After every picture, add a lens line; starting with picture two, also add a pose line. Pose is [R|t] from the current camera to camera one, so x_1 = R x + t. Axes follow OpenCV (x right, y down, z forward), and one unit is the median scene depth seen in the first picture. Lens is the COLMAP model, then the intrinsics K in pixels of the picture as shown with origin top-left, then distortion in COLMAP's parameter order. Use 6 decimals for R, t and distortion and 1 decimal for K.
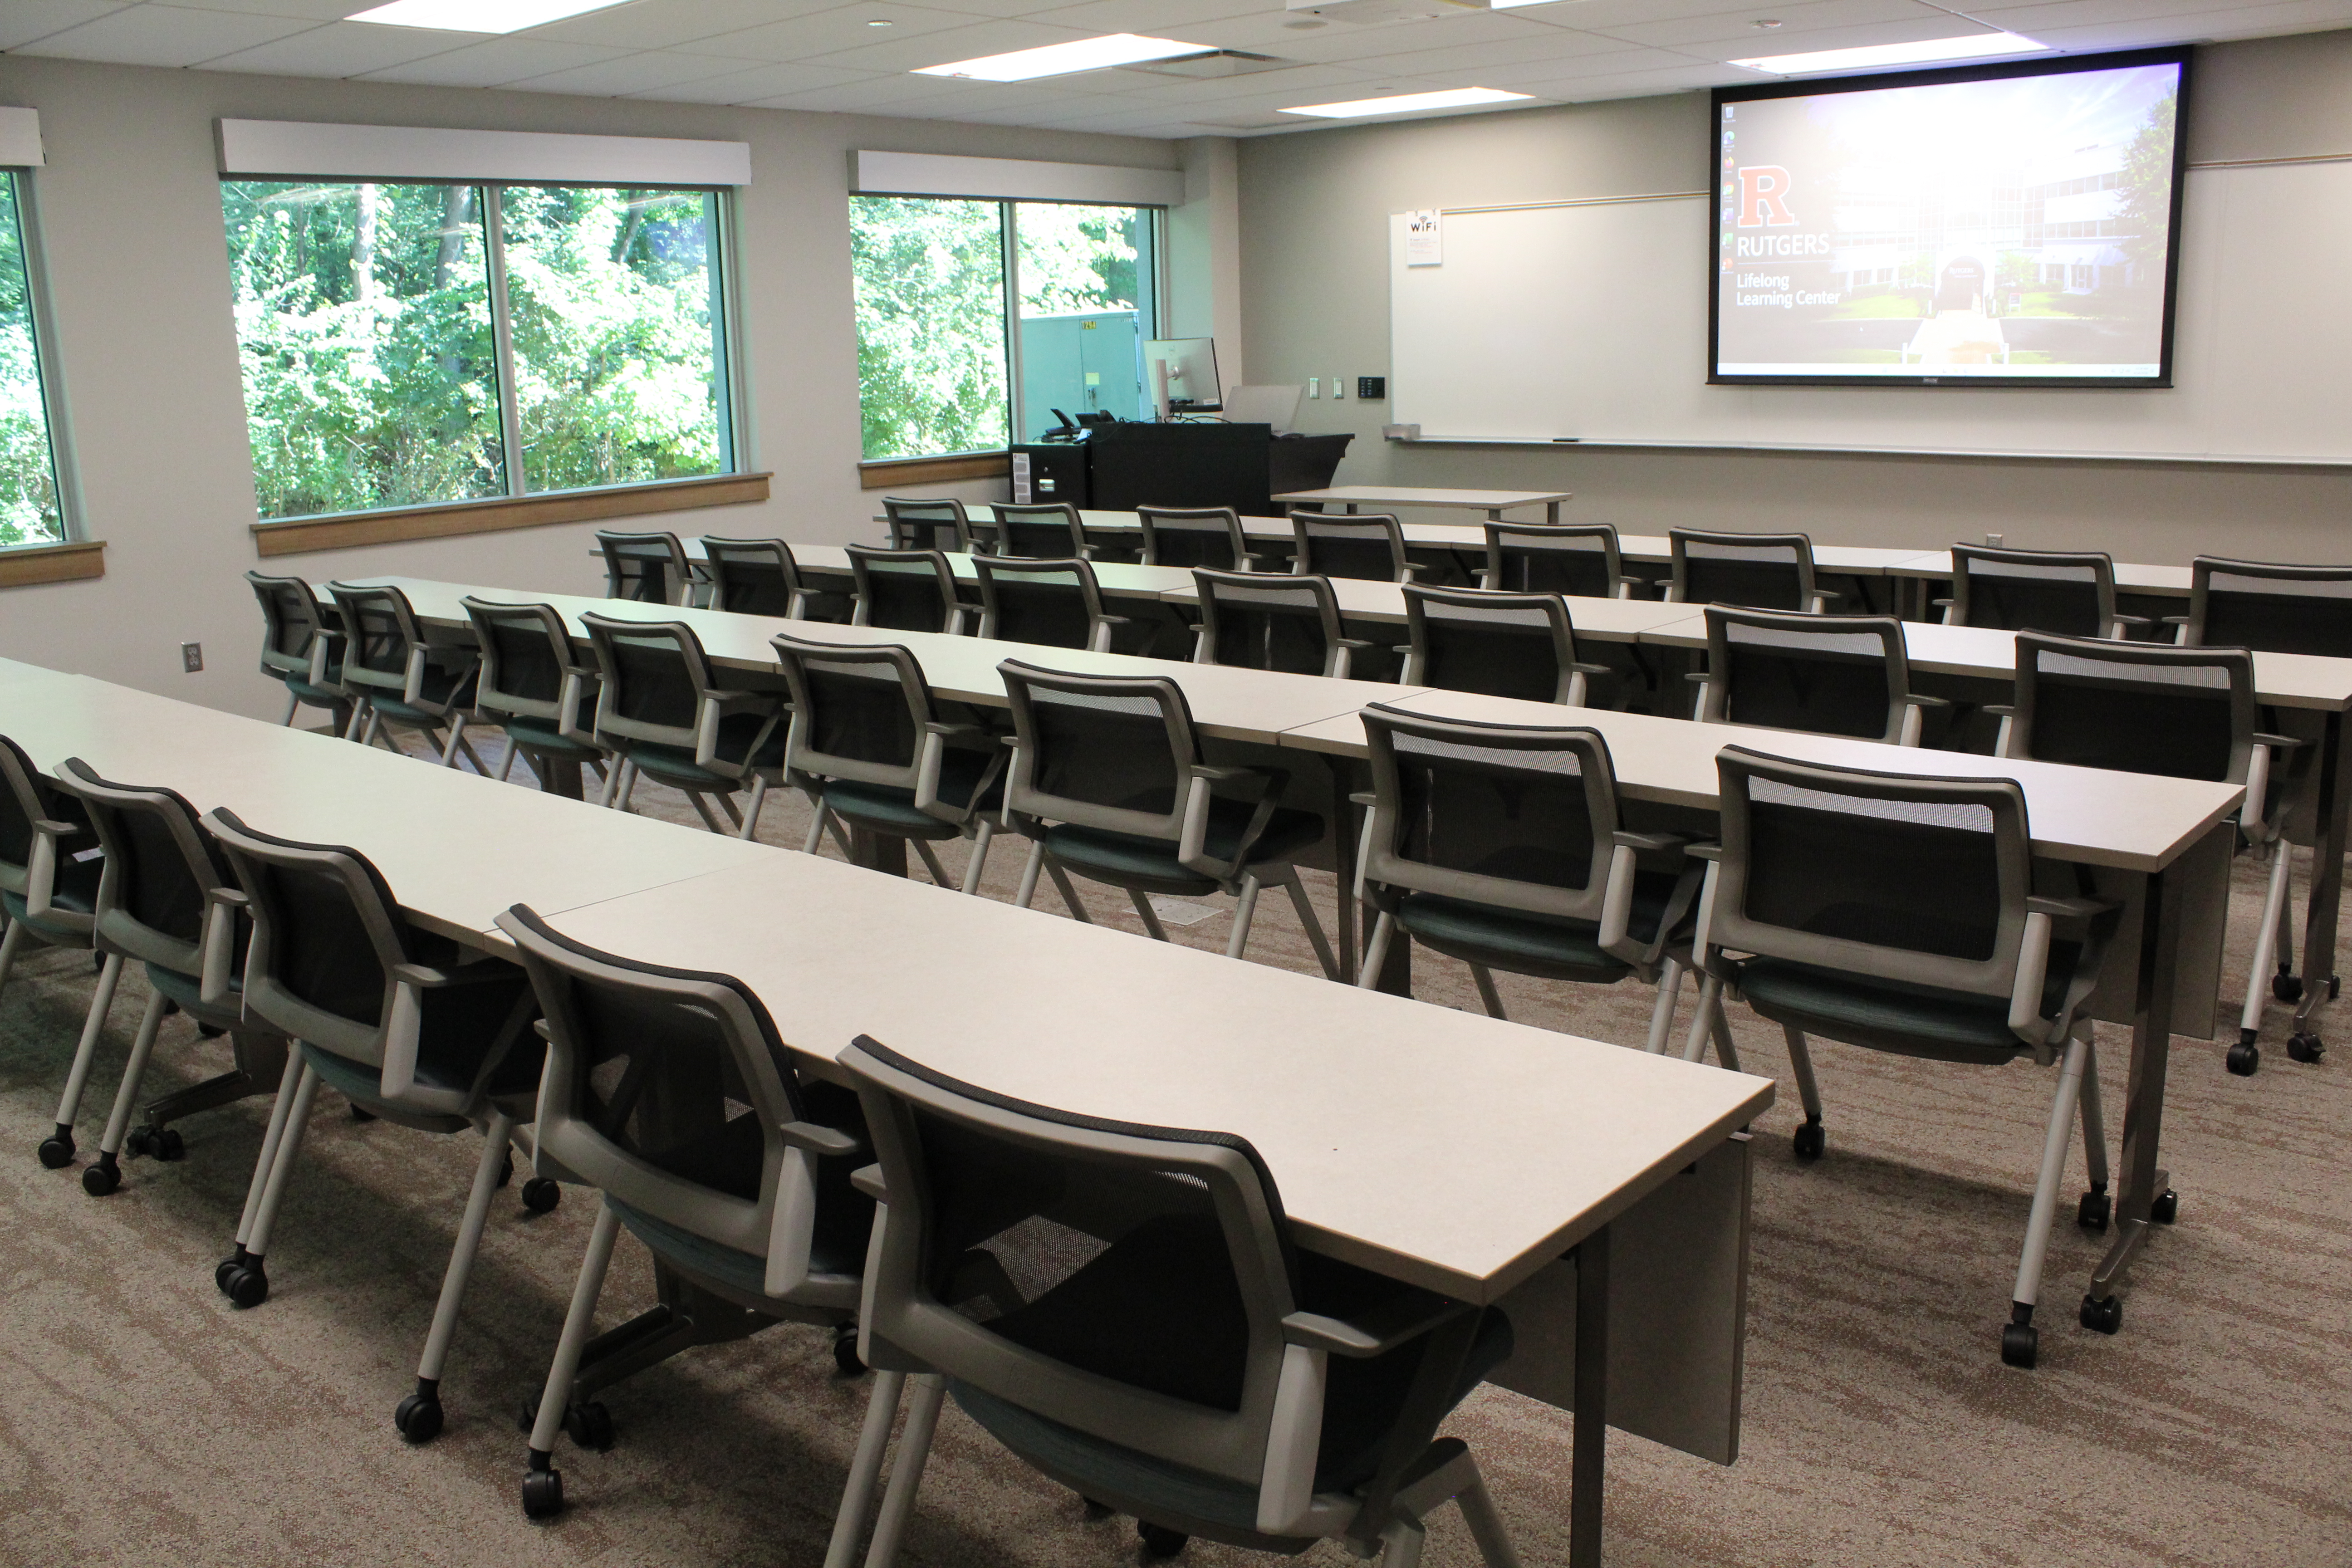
lens RADIAL K [[1986.3, 0, 1176.0], [0, 1986.3, 784.0], [0, 0, 1]] dist [-0.175604, 0.169928]
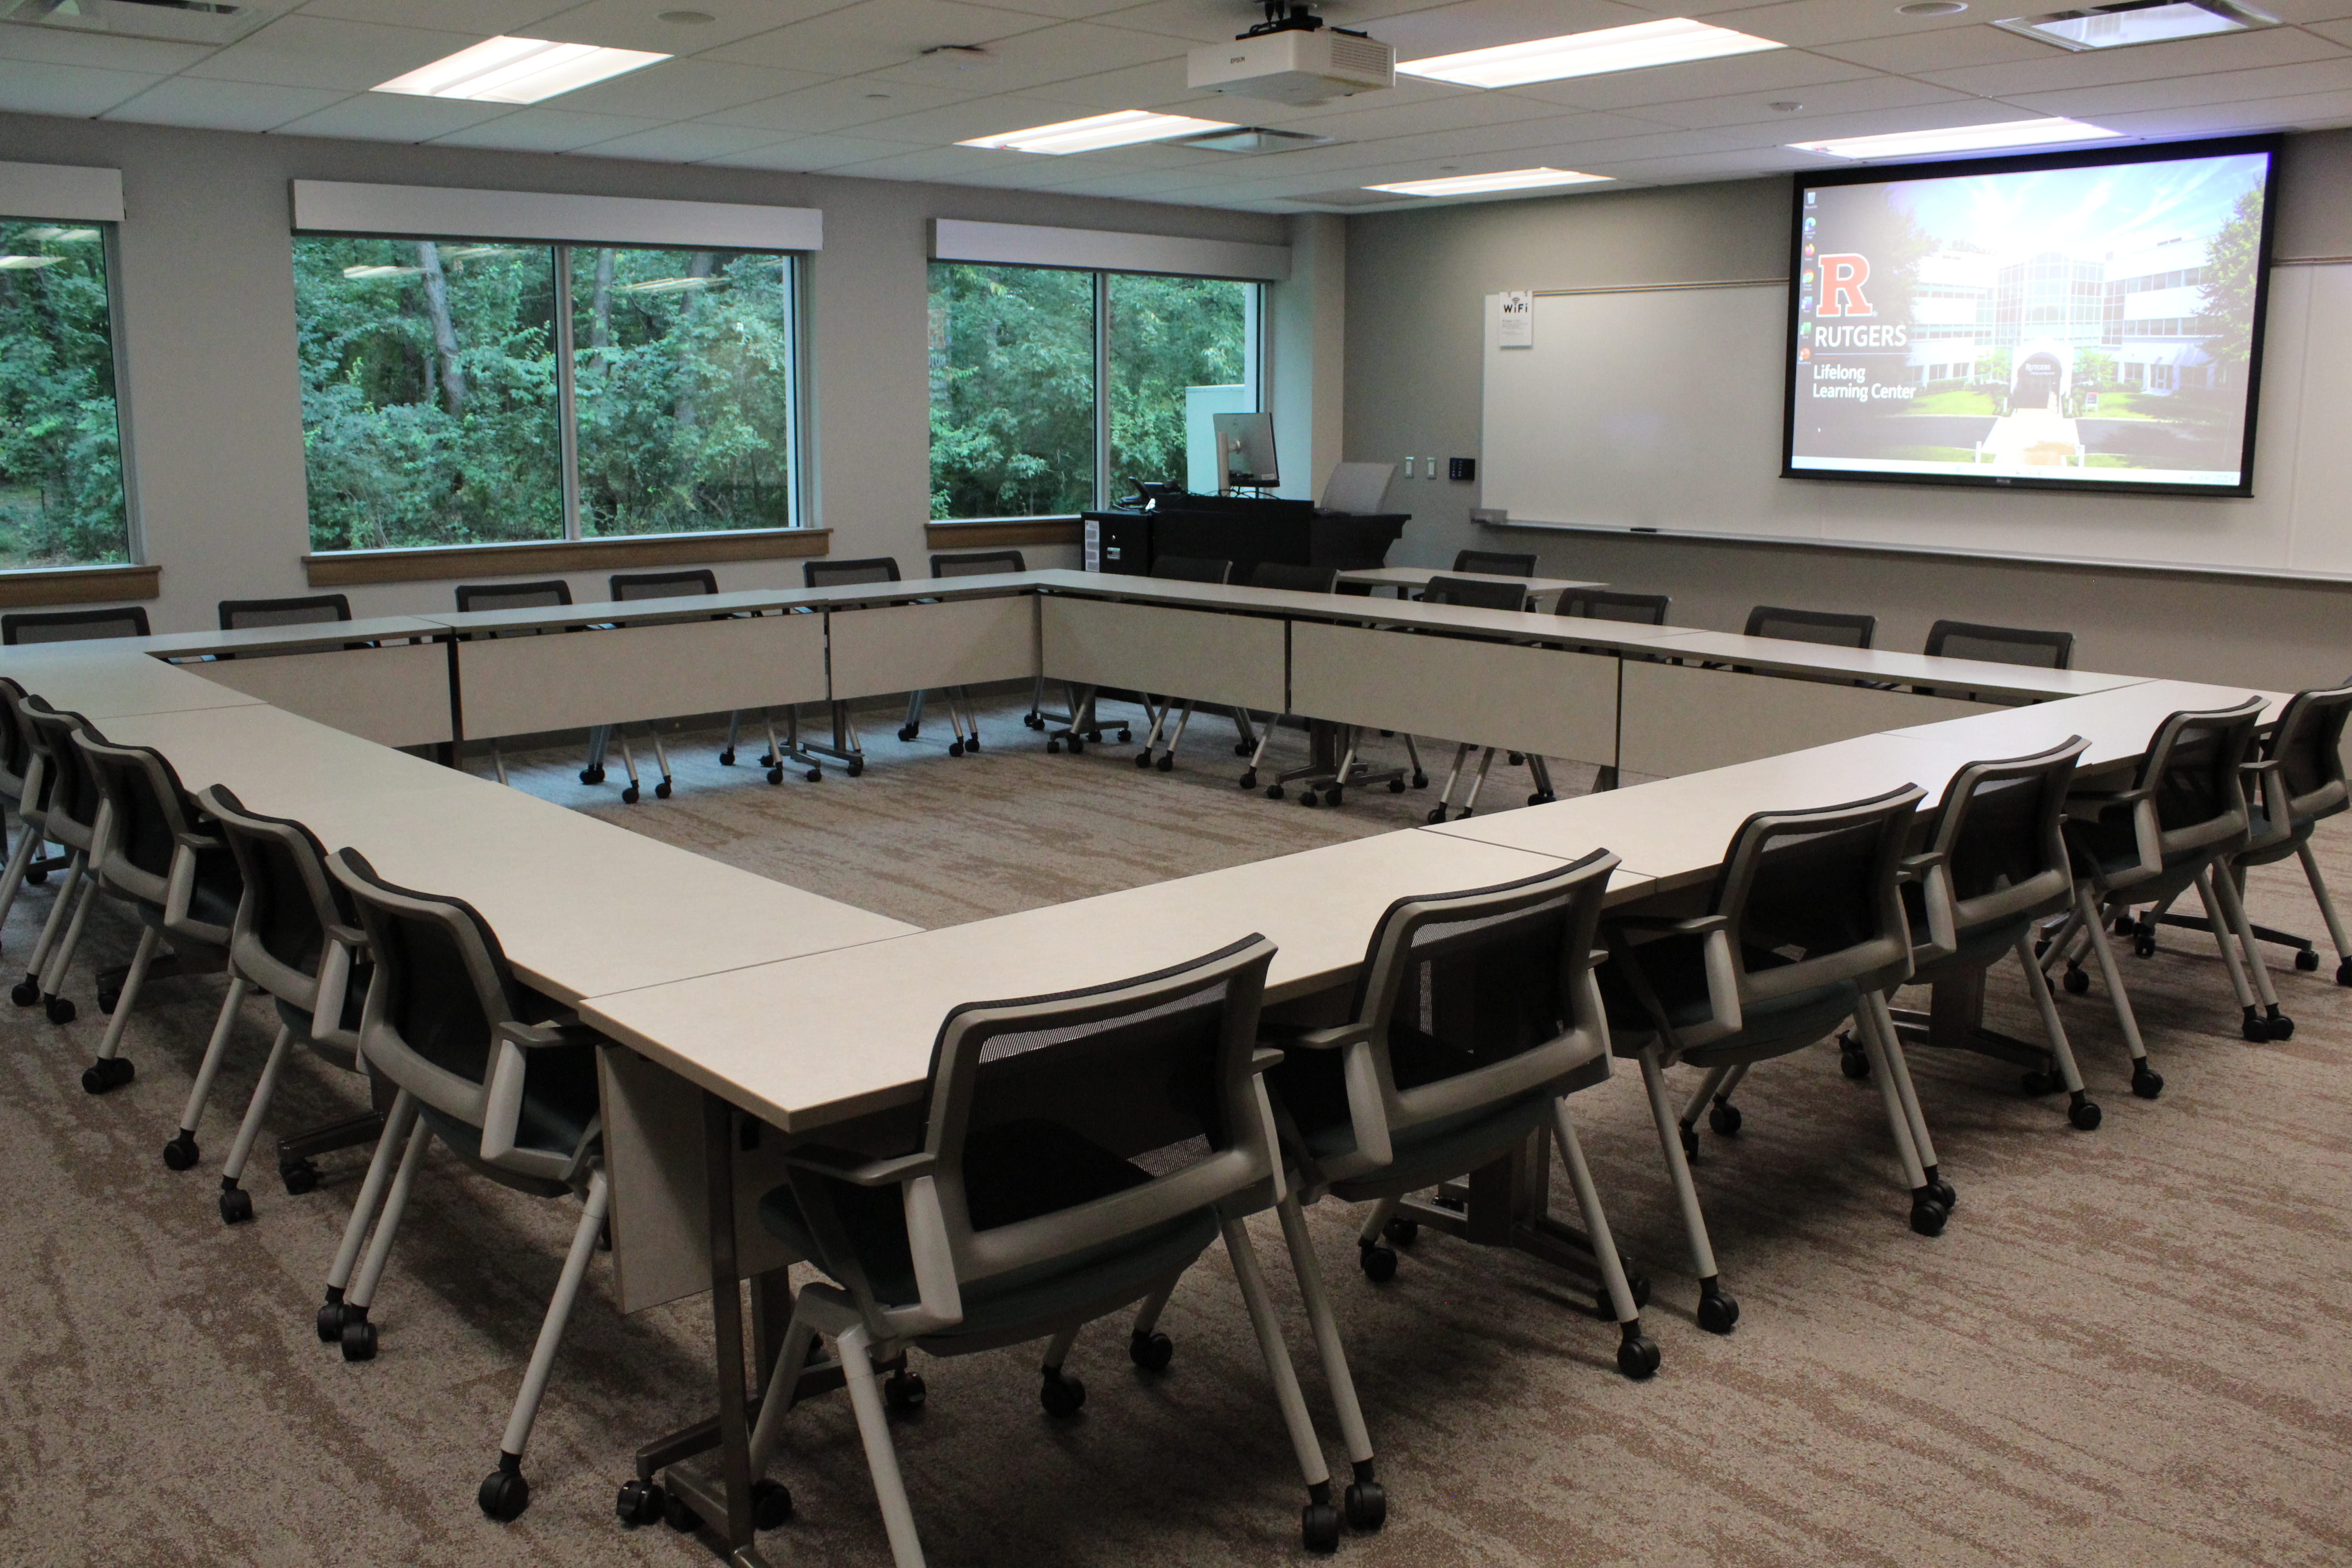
lens RADIAL K [[1992.4, 0, 1178.3], [0, 1992.4, 773.6], [0, 0, 1]] dist [-0.193632, 0.200122]
pose [[0.988455, 0.057641, -0.140120, 0.122359], [-0.063233, 0.997357, -0.035786, -0.005841], [0.137687, 0.044233, 0.989488, 0.011069]]
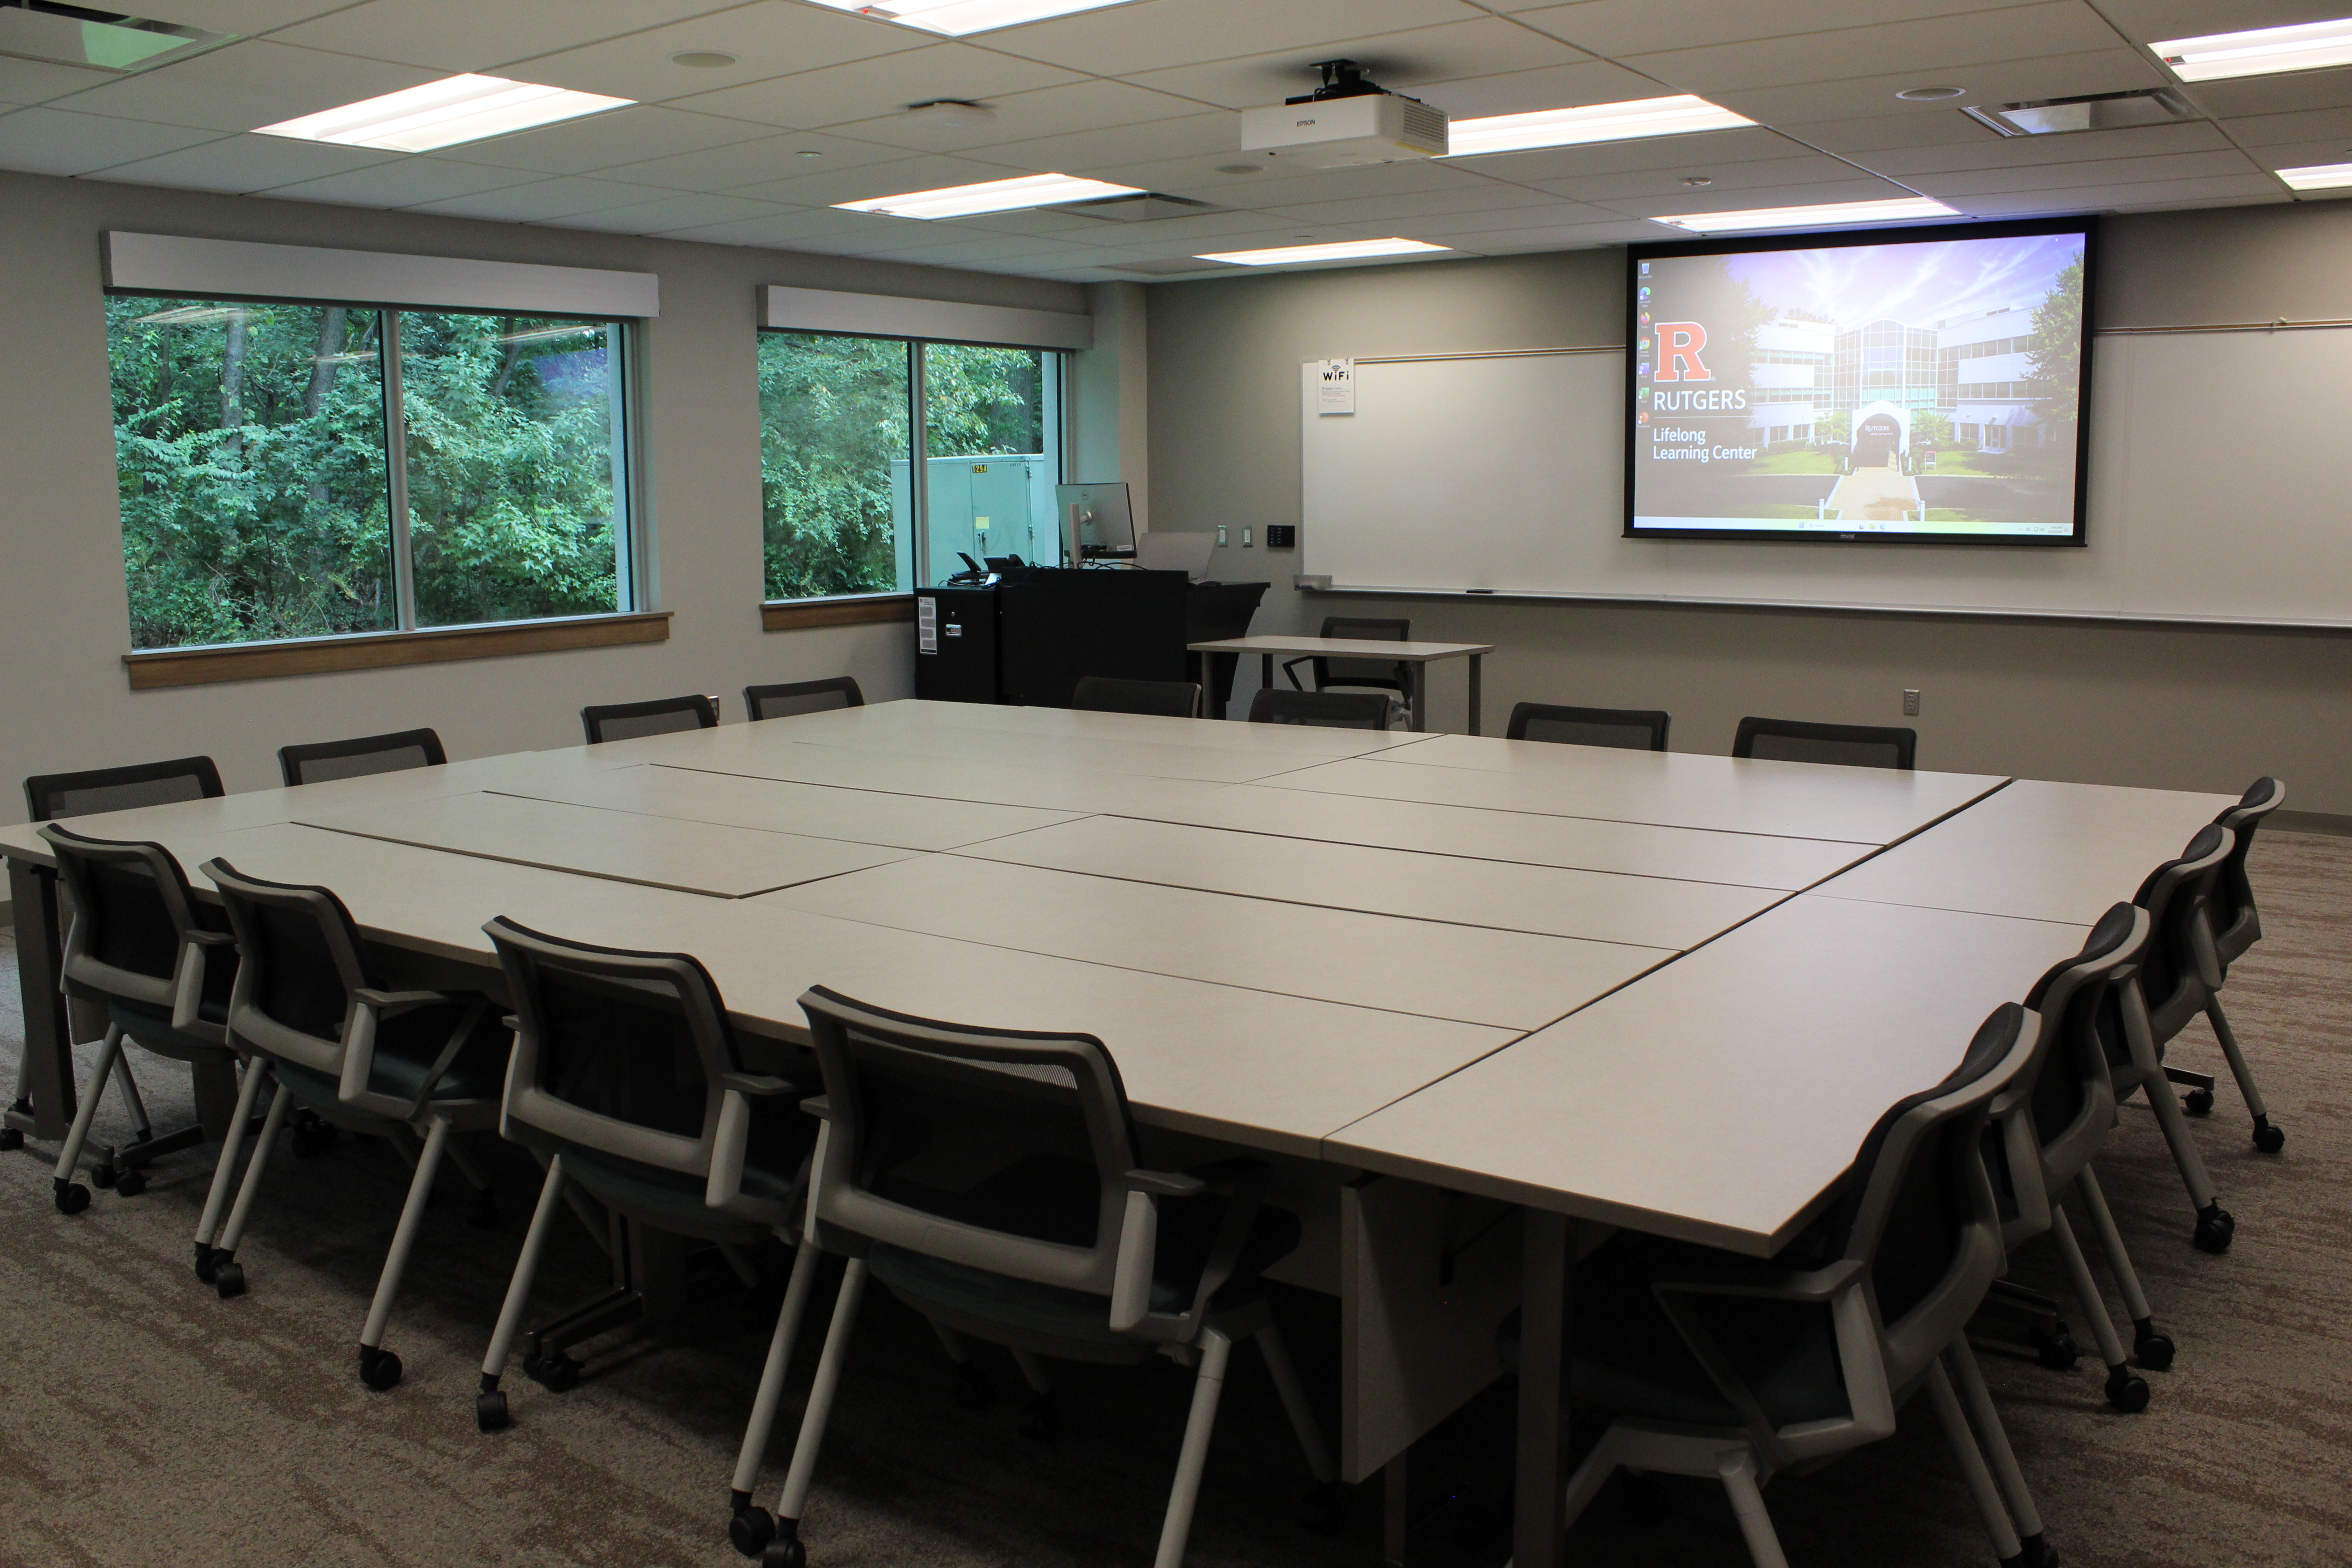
lens RADIAL K [[1986.3, 0, 1176.0], [0, 1986.3, 784.0], [0, 0, 1]] dist [-0.175604, 0.169928]
pose [[0.997512, 0.009829, 0.069808, -0.024780], [-0.004716, 0.997319, -0.073028, -0.004762], [-0.070338, 0.072517, 0.994884, 0.026420]]
